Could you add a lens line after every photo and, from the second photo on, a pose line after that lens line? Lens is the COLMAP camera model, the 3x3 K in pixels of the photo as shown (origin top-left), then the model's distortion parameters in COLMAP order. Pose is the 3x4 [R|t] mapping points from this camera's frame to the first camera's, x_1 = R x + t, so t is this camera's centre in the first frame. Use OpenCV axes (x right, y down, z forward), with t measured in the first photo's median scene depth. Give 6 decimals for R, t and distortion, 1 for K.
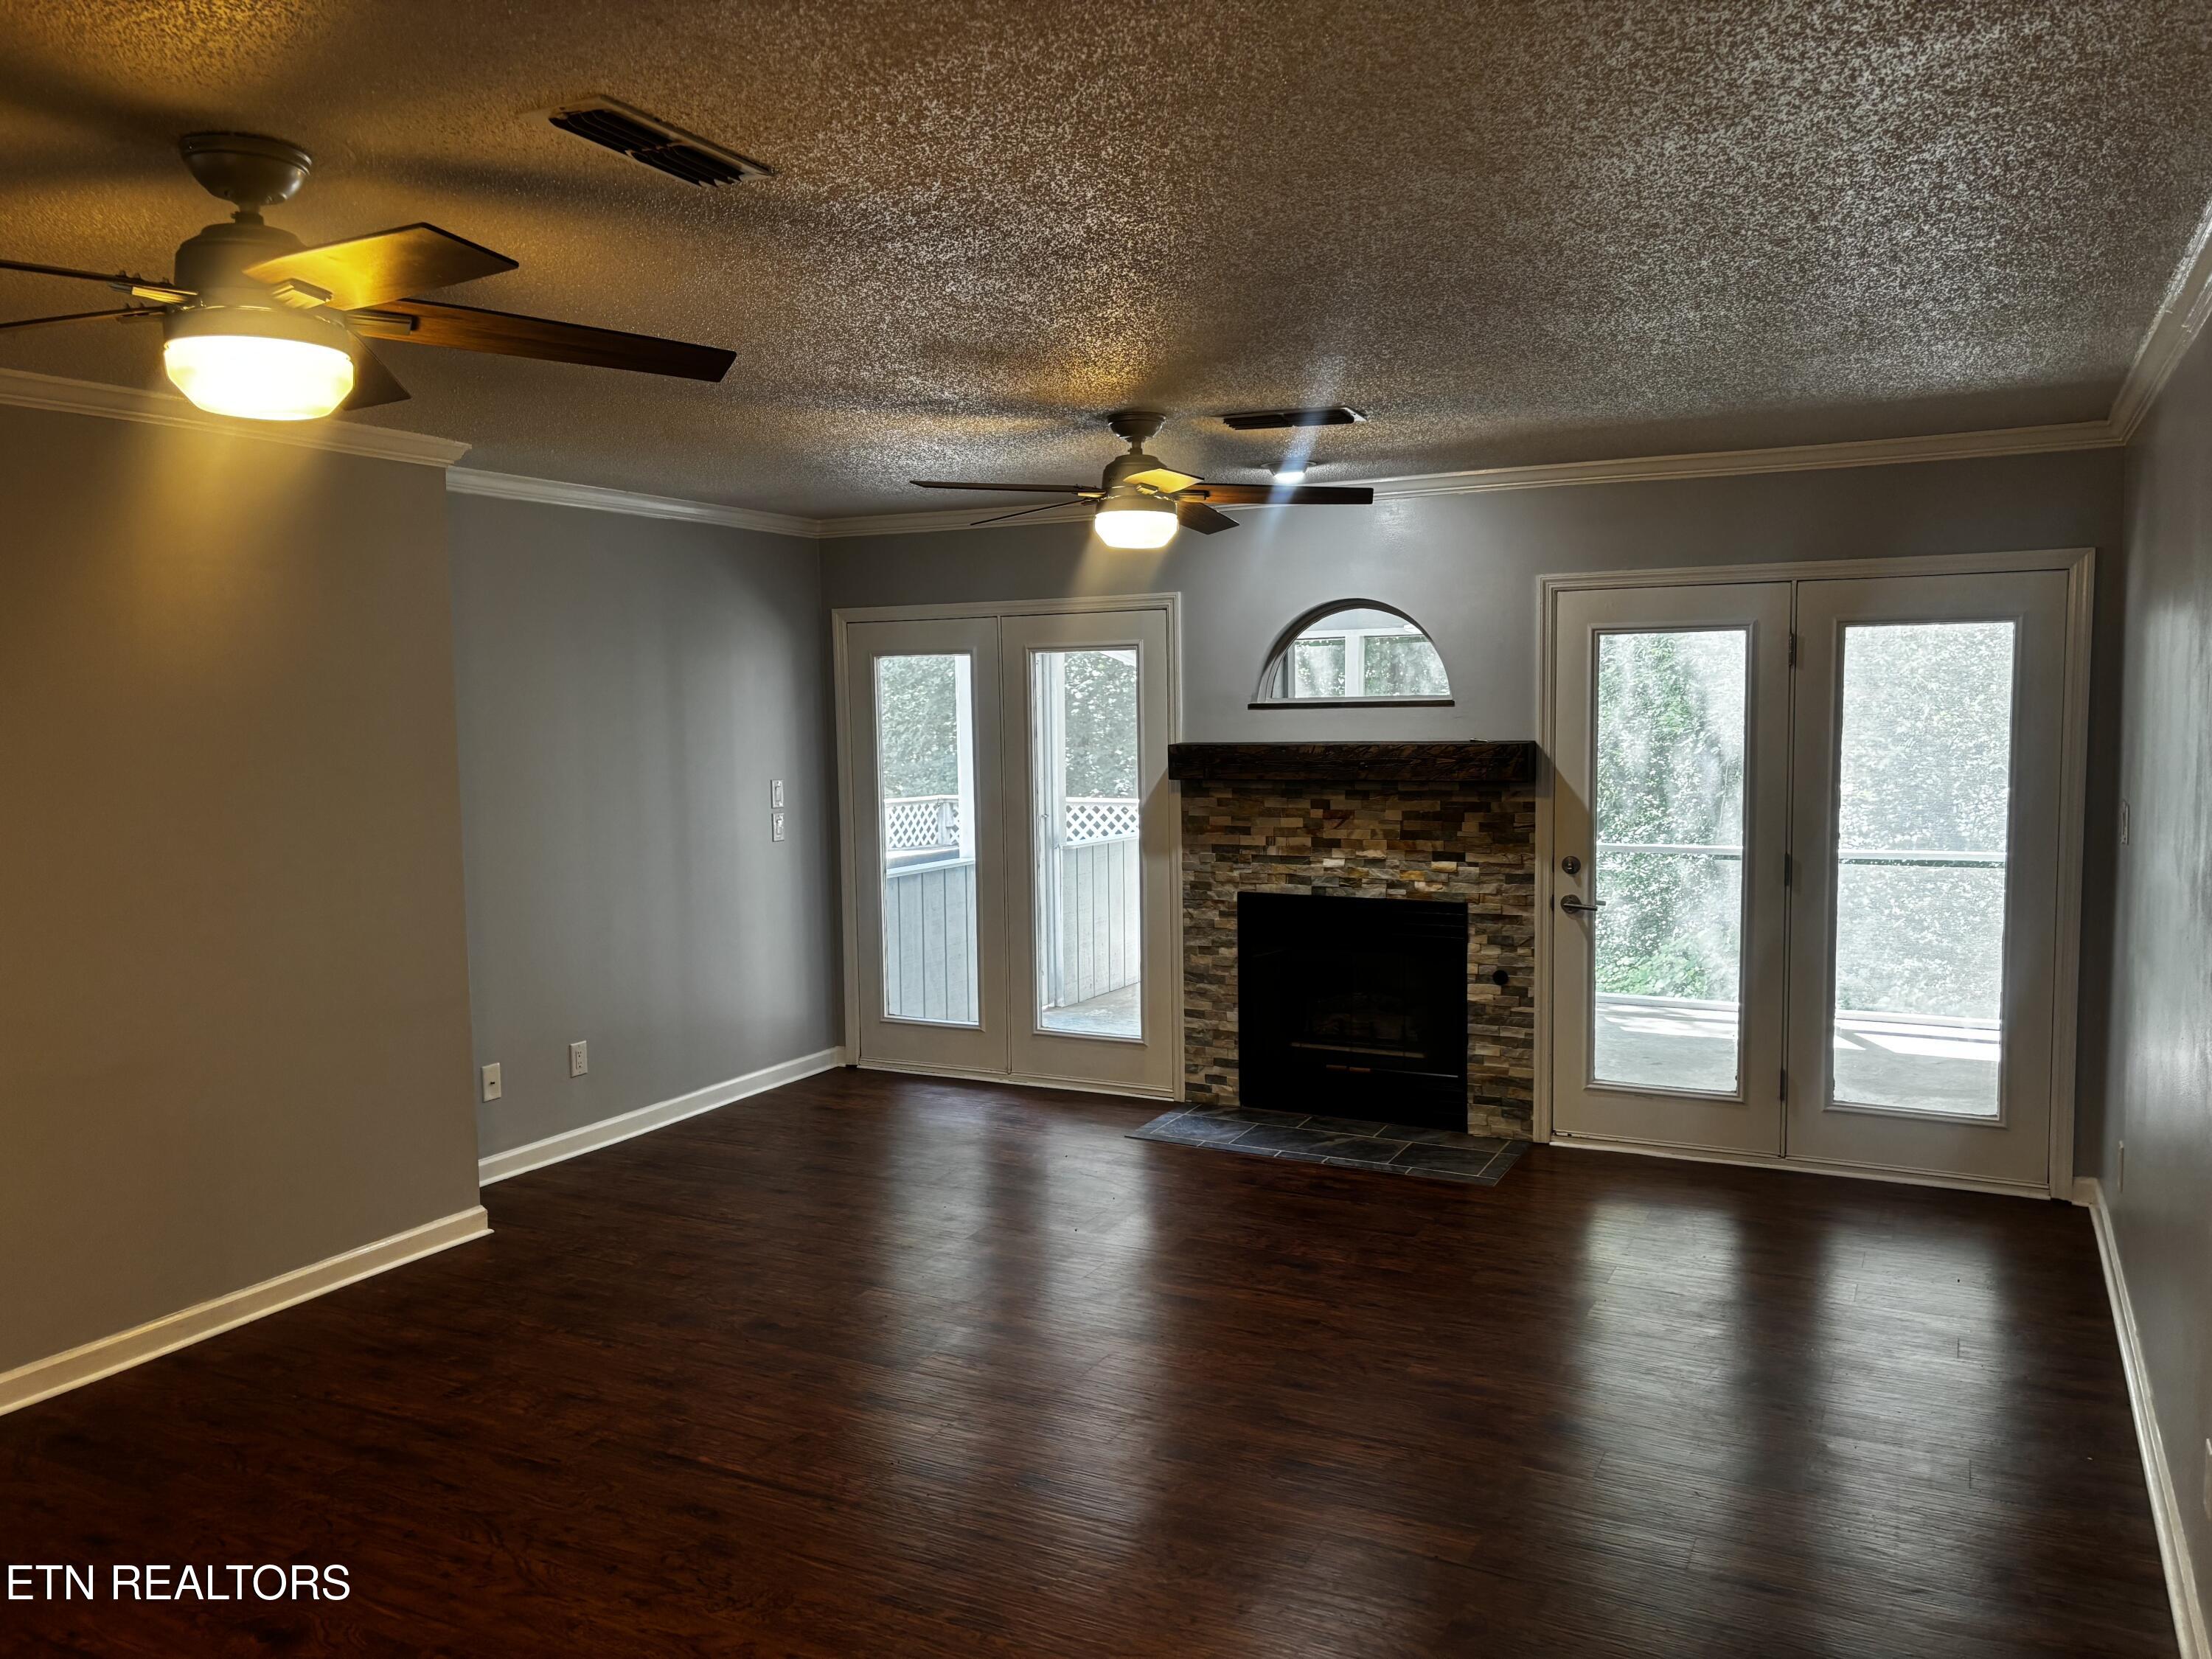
lens RADIAL K [[1677.0, 0, 1091.8], [0, 1677.0, 835.9], [0, 0, 1]] dist [0.114945, -0.147957]
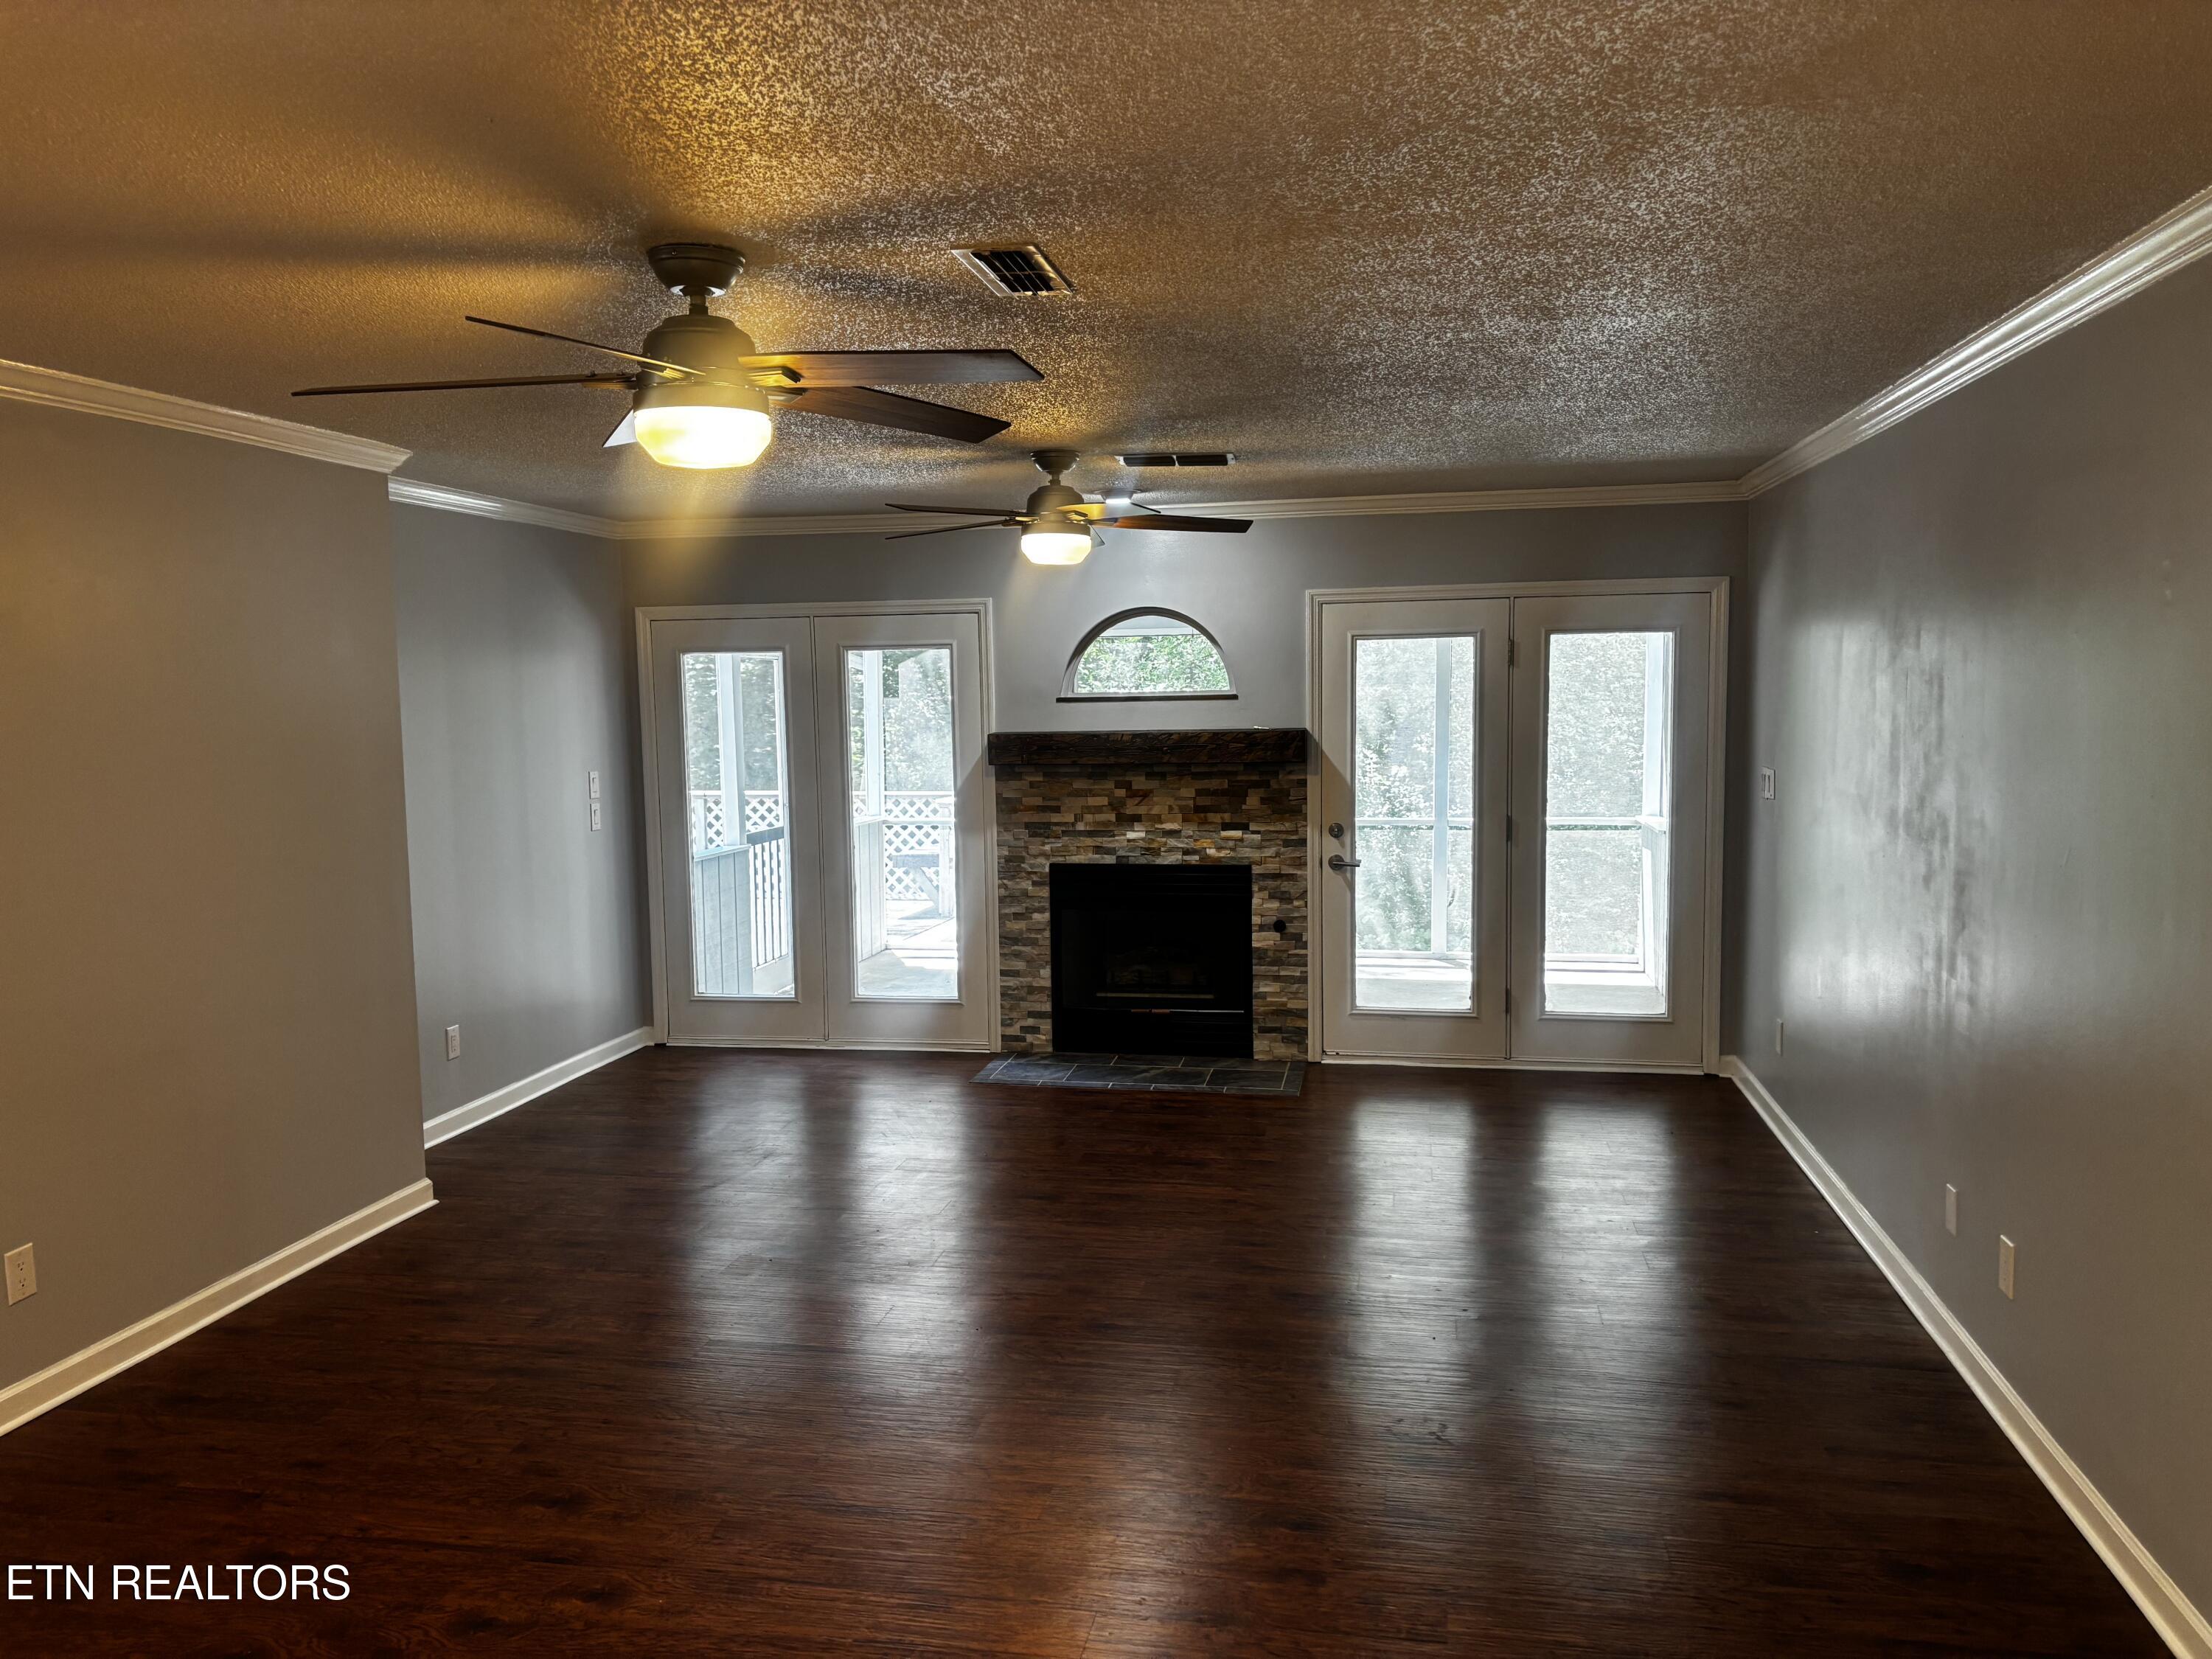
lens RADIAL K [[1643.7, 0, 1100.7], [0, 1643.7, 838.6], [0, 0, 1]] dist [0.139122, -0.136828]
pose [[0.962693, -0.027963, 0.269148, -0.189641], [0.026628, 0.999608, 0.008612, 0.008297], [-0.269284, -0.001124, 0.963060, -0.088116]]
